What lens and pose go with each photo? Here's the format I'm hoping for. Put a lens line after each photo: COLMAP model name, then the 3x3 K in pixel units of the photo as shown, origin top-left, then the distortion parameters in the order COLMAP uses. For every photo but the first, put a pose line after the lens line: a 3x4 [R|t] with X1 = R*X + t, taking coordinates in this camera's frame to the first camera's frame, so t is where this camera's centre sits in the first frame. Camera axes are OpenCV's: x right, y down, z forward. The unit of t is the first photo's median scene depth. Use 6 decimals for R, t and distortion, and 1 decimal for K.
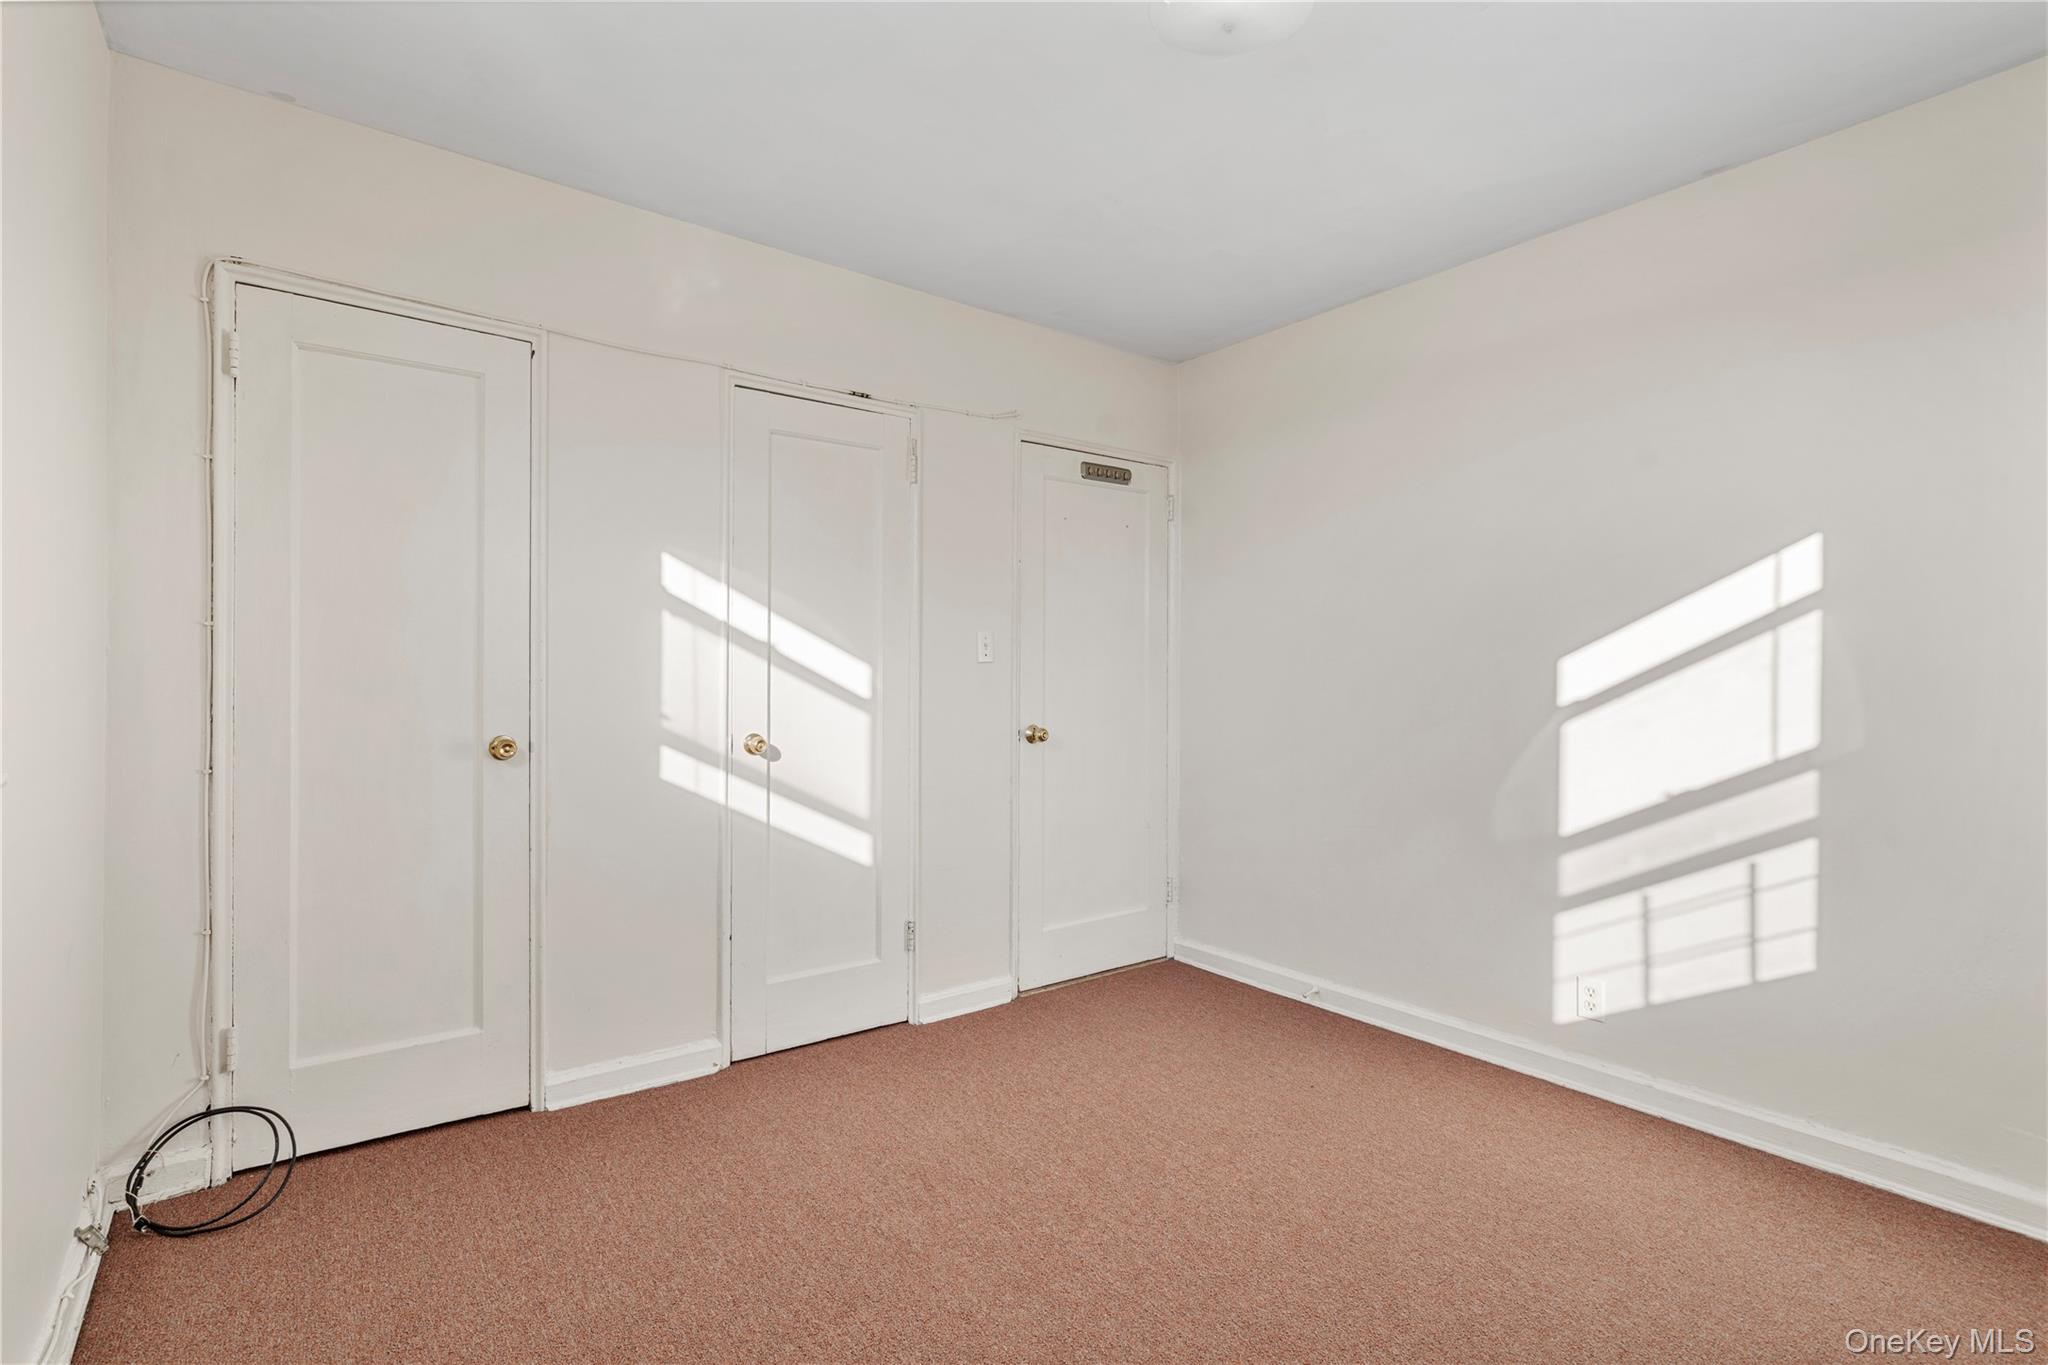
lens RADIAL K [[963.3, 0, 1026.4], [0, 963.3, 675.2], [0, 0, 1]] dist [-0.000970, 0.000170]
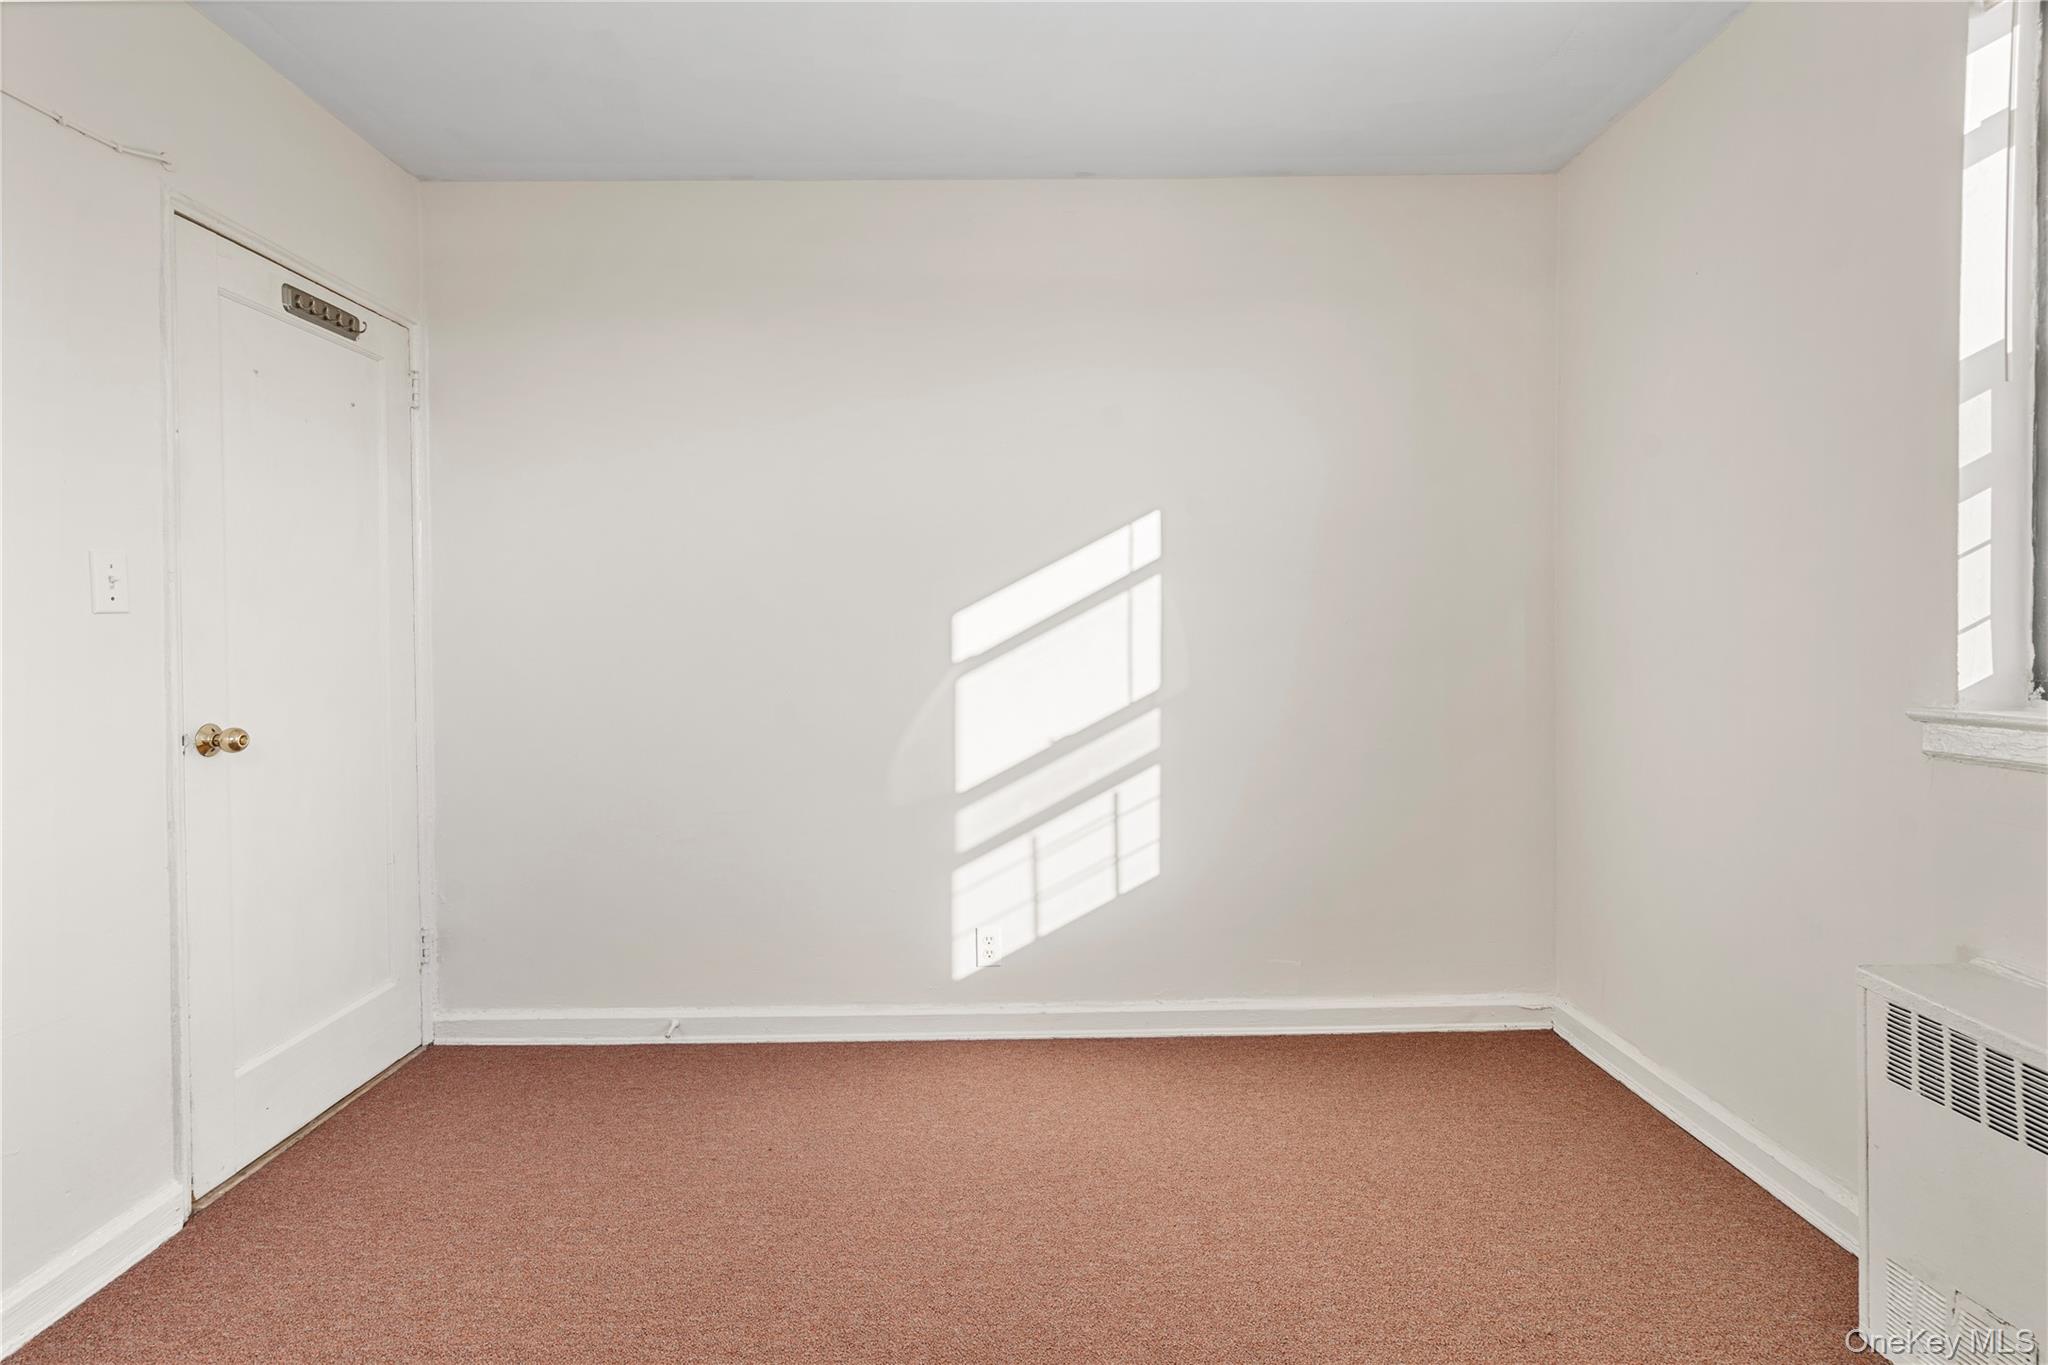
lens RADIAL K [[962.4, 0, 1024.2], [0, 962.4, 645.8], [0, 0, 1]] dist [-0.022469, 0.008747]
pose [[0.590931, -0.017101, 0.806541, -0.211542], [0.007736, 0.999849, 0.015532, 0.000853], [-0.806685, -0.002939, 0.590974, 0.371839]]
